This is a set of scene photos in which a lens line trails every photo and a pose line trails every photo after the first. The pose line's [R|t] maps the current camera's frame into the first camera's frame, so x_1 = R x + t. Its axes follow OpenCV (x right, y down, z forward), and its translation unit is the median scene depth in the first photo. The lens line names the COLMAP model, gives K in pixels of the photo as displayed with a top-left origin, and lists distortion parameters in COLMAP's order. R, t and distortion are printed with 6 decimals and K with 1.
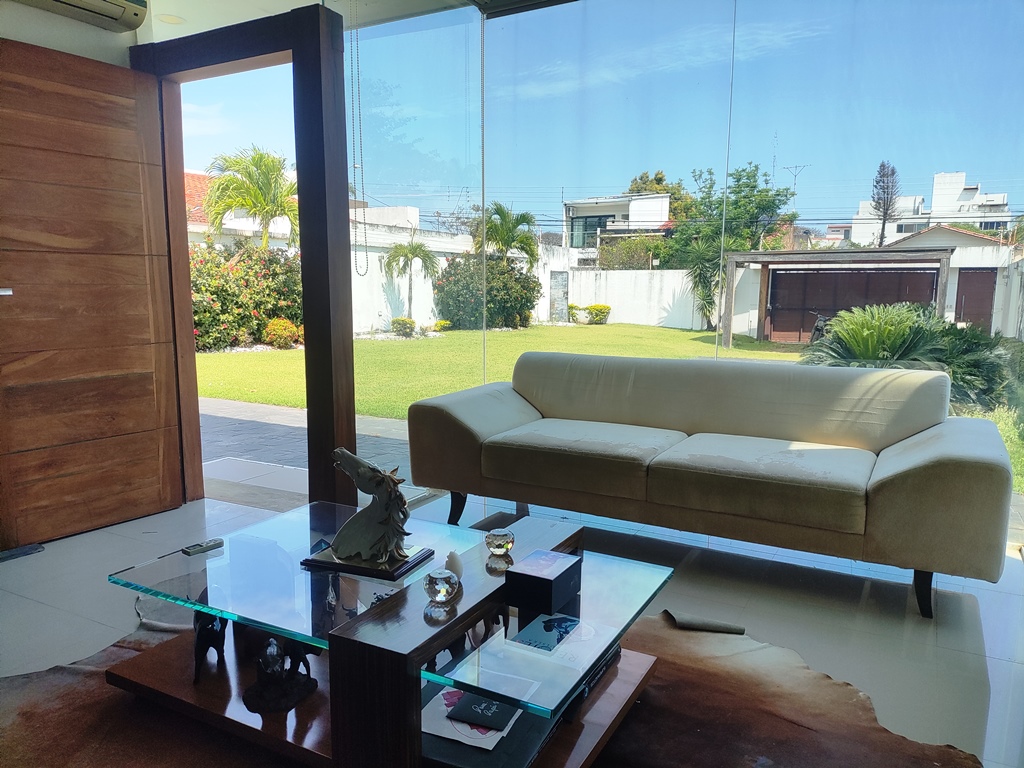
lens RADIAL K [[728.9, 0, 513.7], [0, 728.9, 389.0], [0, 0, 1]] dist [0.015423, -0.003089]
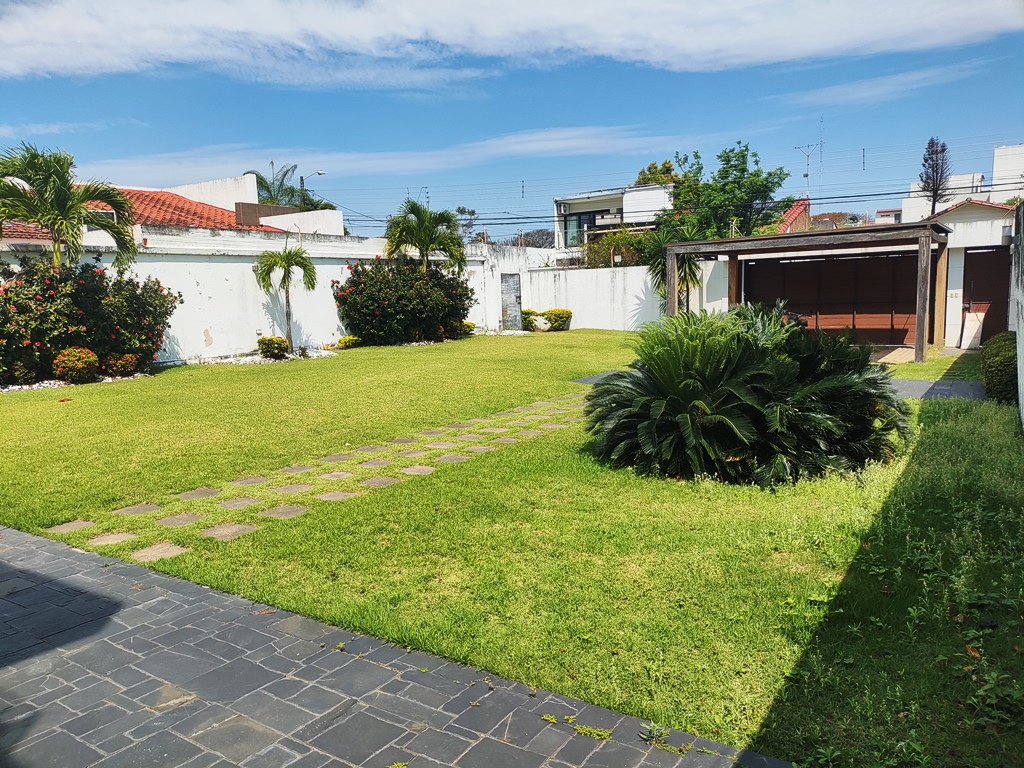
lens RADIAL K [[728.9, 0, 511.7], [0, 728.9, 381.0], [0, 0, 1]] dist [0.015423, -0.003089]
pose [[0.996001, -0.032977, -0.083035, 0.131750], [0.031735, 0.999364, -0.016237, -0.015015], [0.083518, 0.013537, 0.996414, 0.108080]]
